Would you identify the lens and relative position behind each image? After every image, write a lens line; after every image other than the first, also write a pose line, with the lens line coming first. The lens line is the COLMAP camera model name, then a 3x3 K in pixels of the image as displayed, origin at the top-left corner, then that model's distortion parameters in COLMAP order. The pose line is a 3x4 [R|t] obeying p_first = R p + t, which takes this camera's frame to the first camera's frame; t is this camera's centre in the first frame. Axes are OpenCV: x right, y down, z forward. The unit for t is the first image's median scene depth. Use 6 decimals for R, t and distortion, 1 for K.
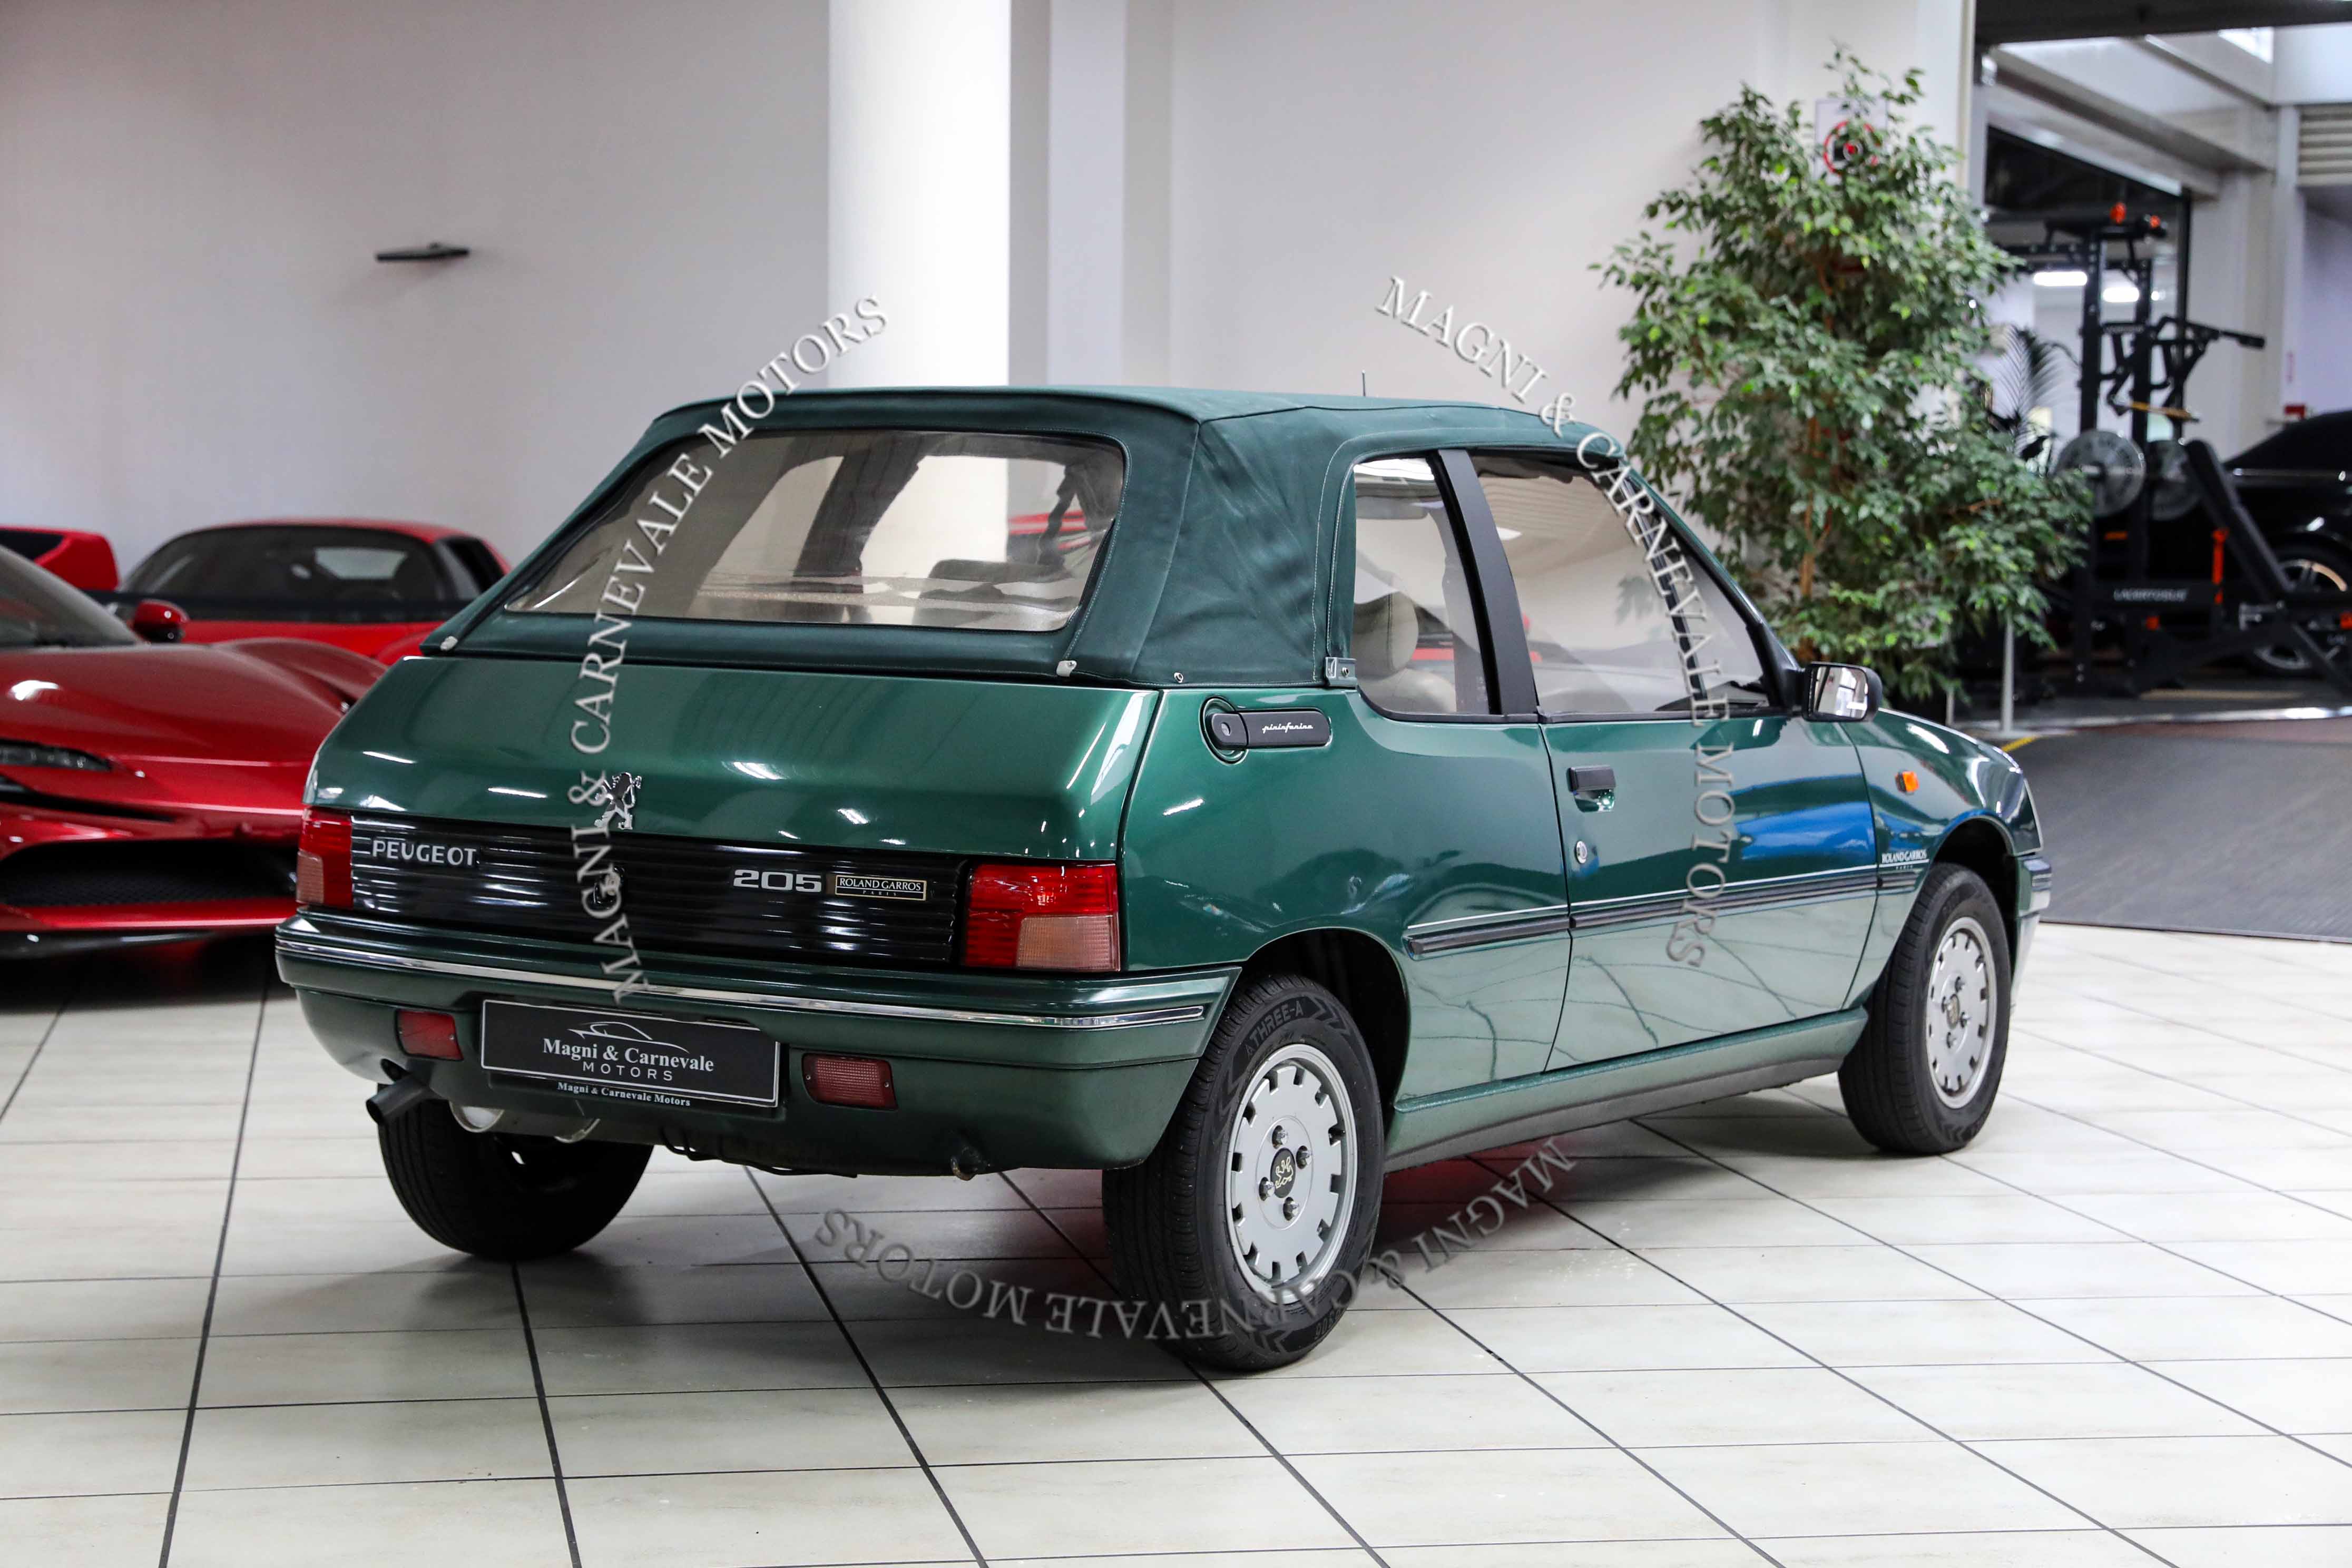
lens RADIAL K [[3961.2, 0, 1173.1], [0, 3961.2, 638.0], [0, 0, 1]] dist [0.090535, 0.151653]
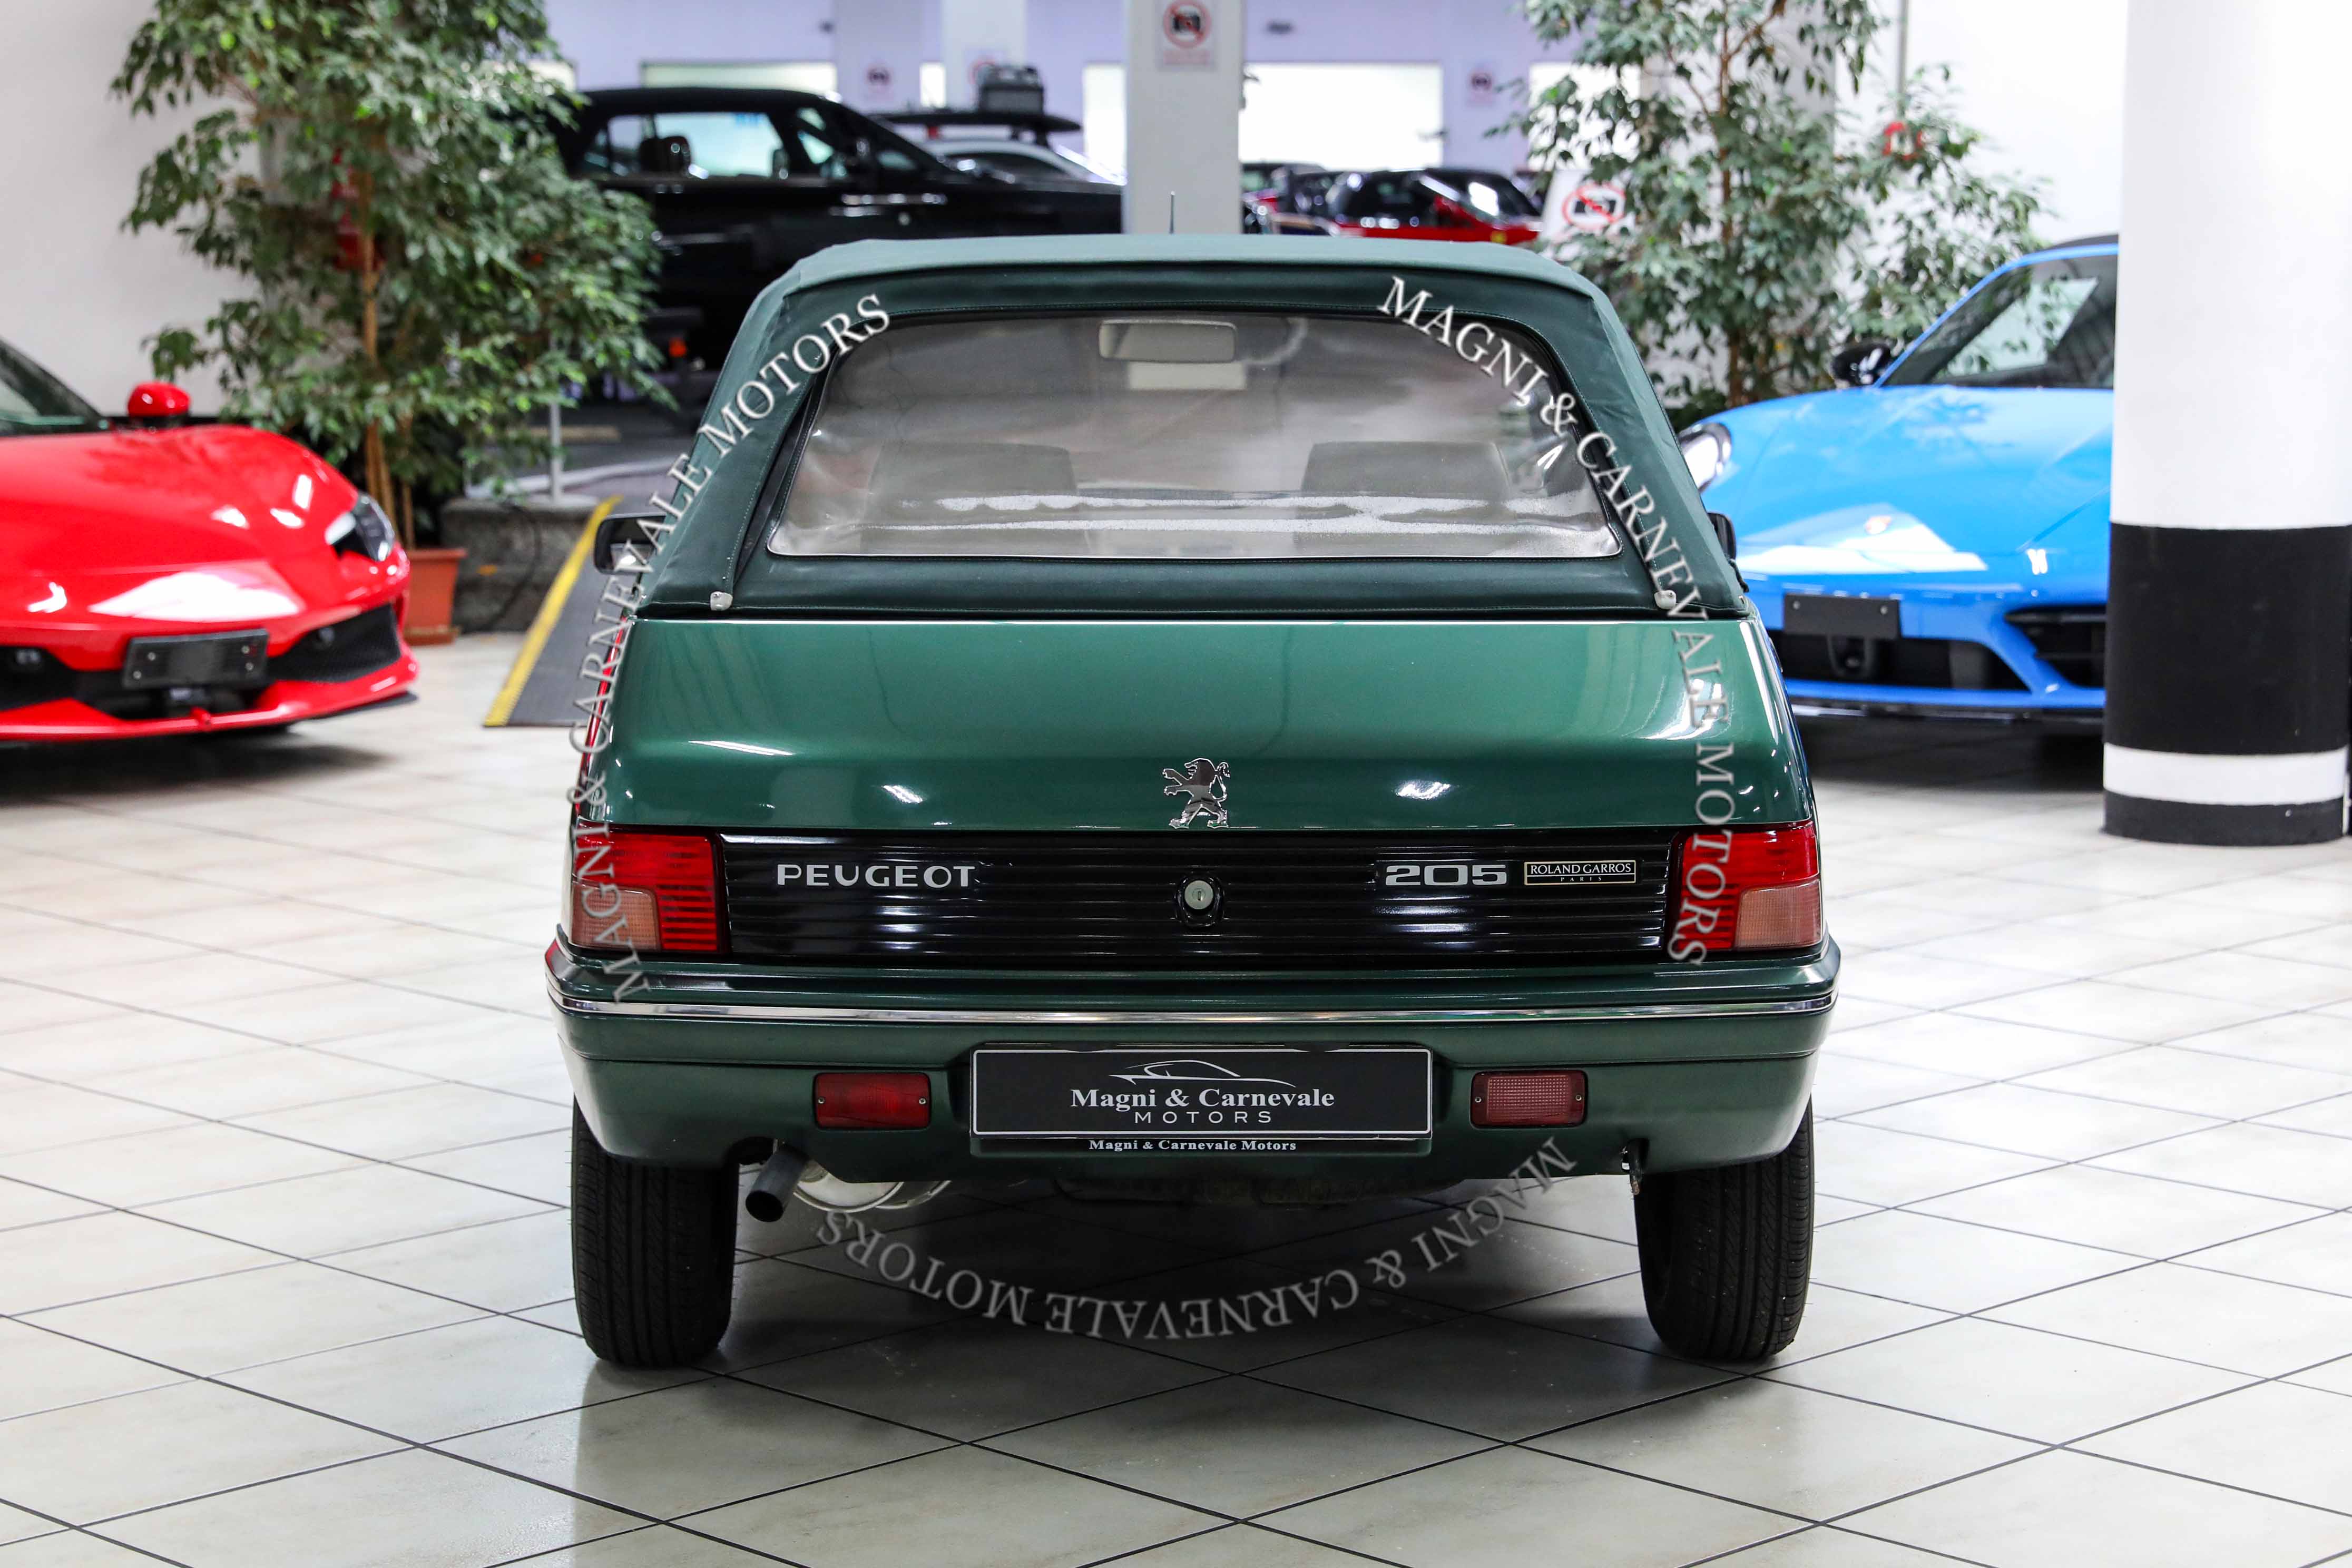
lens RADIAL K [[4594.4, 0, 1214.9], [0, 4594.4, 772.1], [0, 0, 1]] dist [0.179497, 0.208486]
pose [[0.834805, -0.086968, 0.543634, -0.651736], [0.032281, 0.993478, 0.109361, -0.067297], [-0.549599, -0.073746, 0.832167, 0.207226]]
